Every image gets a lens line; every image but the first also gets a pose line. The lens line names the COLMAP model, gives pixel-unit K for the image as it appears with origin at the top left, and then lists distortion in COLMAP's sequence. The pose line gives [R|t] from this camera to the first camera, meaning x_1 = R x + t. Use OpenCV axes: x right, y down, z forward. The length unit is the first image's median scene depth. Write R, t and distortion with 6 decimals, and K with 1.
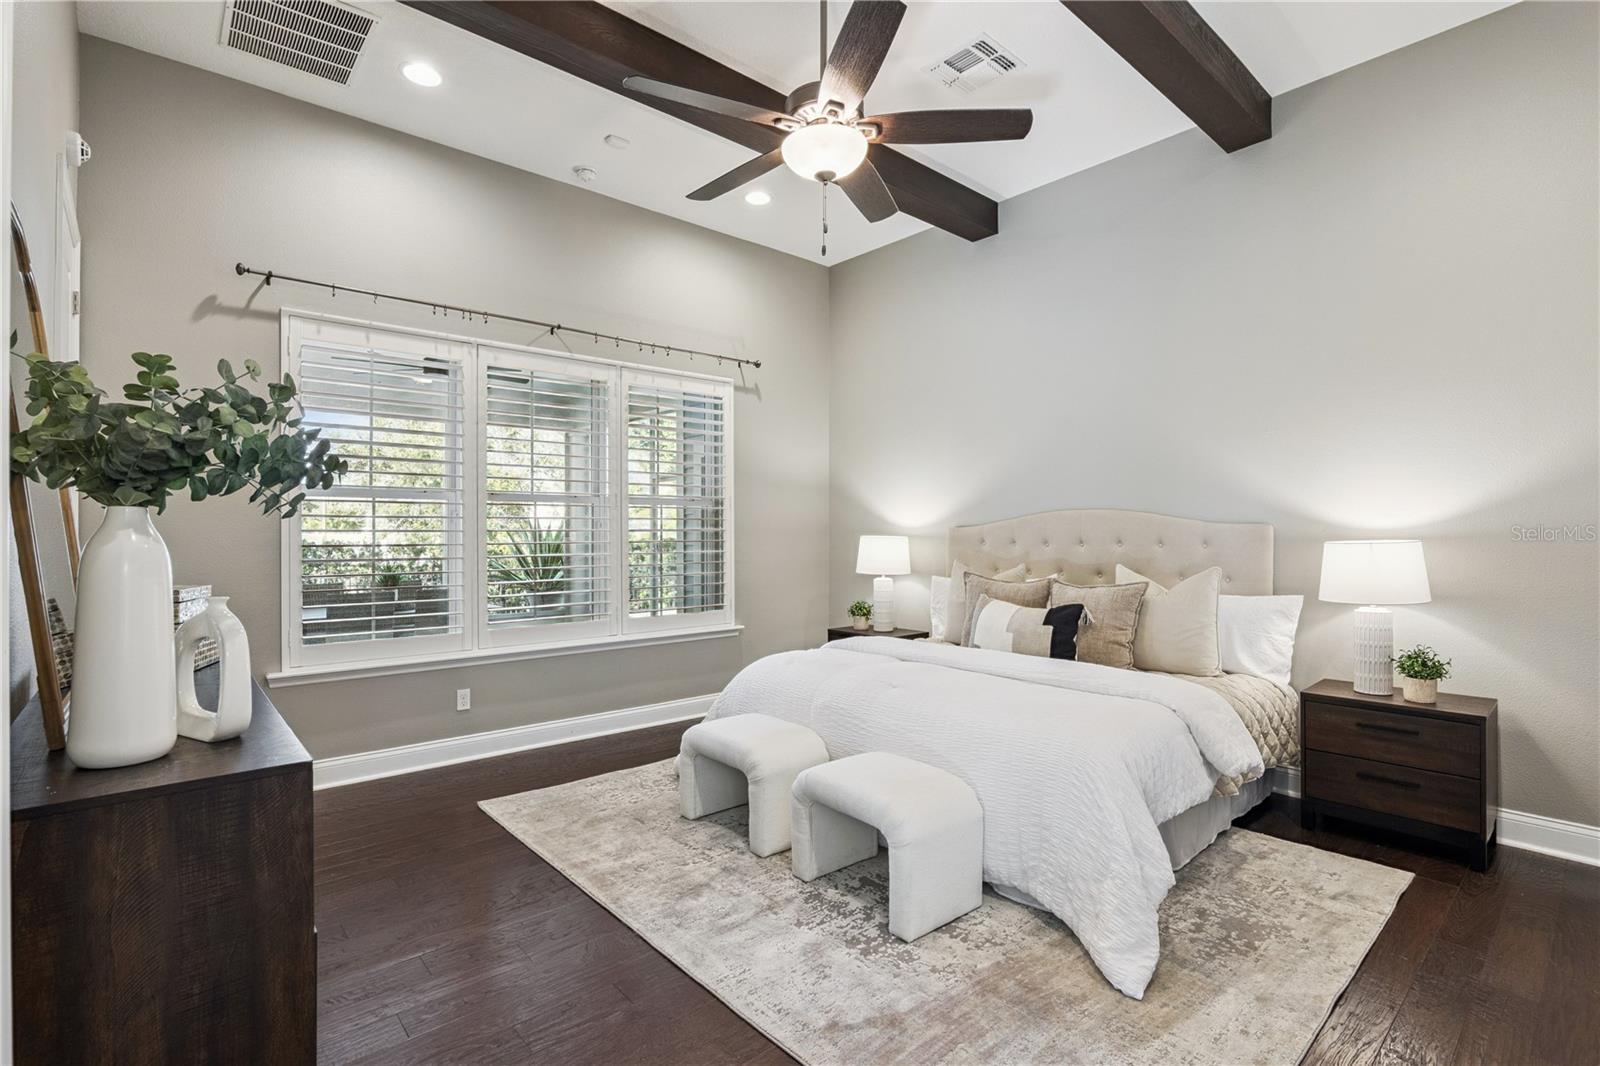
lens RADIAL K [[747.4, 0, 800.0], [0, 747.4, 533.0], [0, 0, 1]] dist [-0.022501, 0.007936]
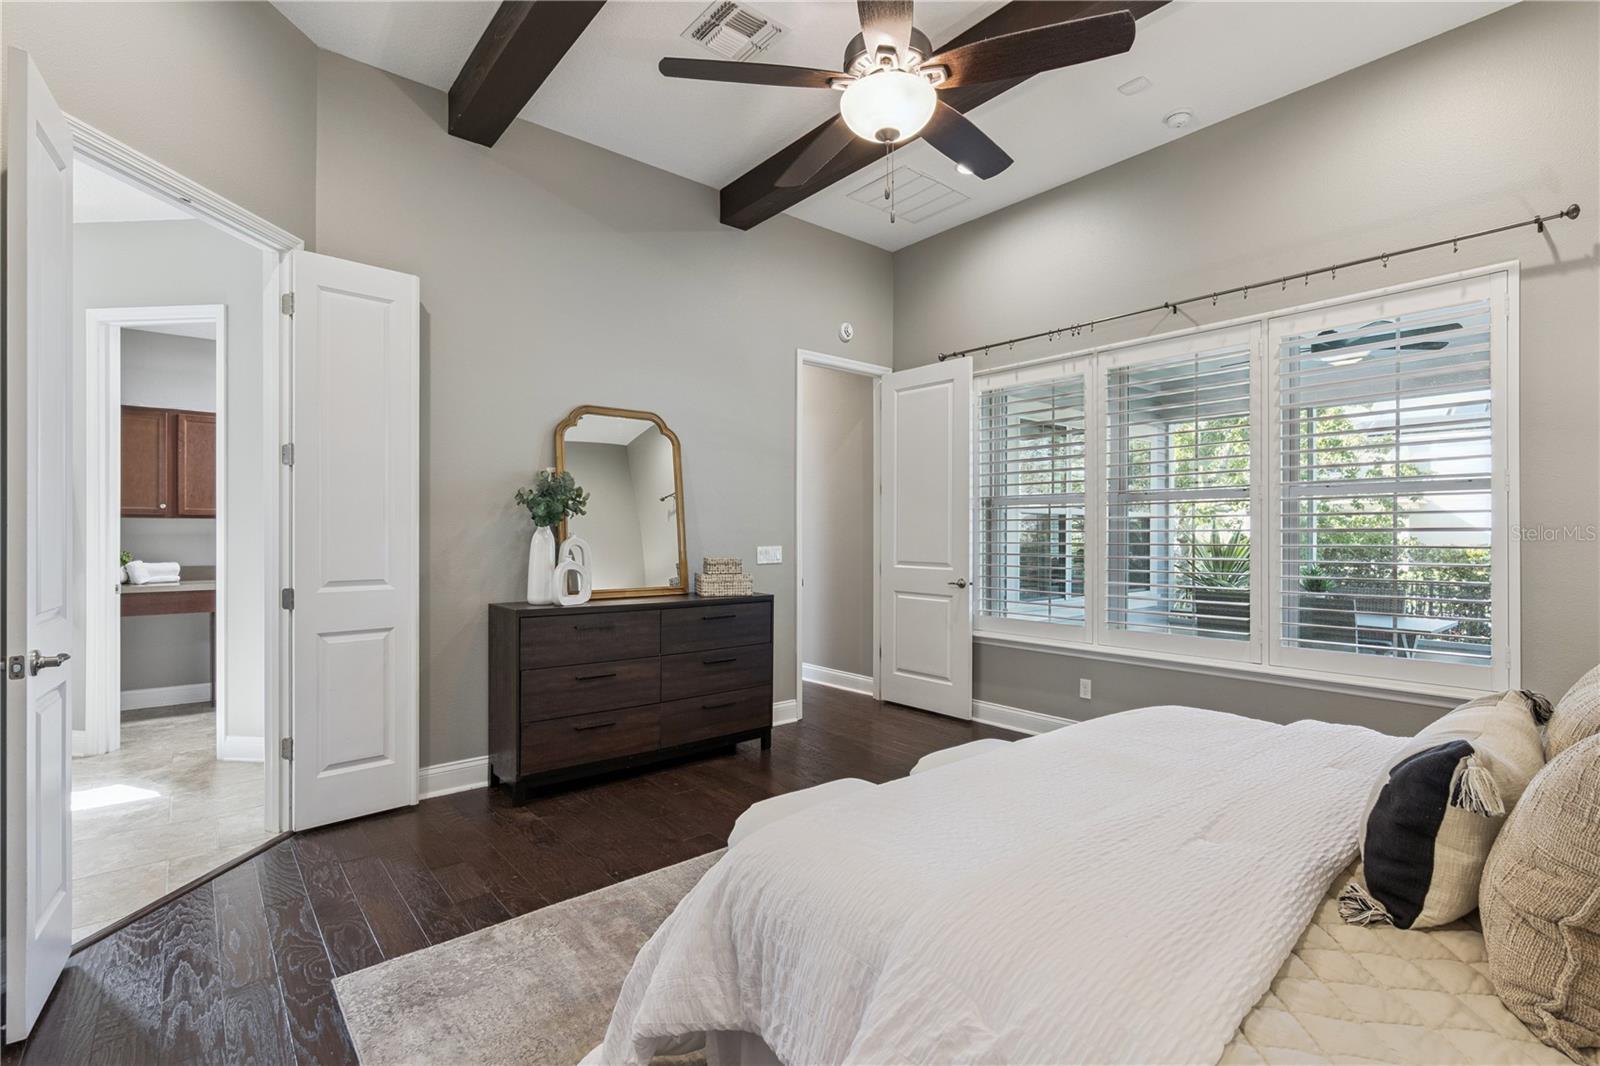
lens RADIAL K [[747.4, 0, 800.0], [0, 747.4, 533.0], [0, 0, 1]] dist [-0.022501, 0.007936]
pose [[-0.054324, 0.007519, -0.998495, 0.562803], [-0.000190, 0.999972, 0.007540, -0.007774], [0.998523, 0.000599, -0.054321, 0.571345]]
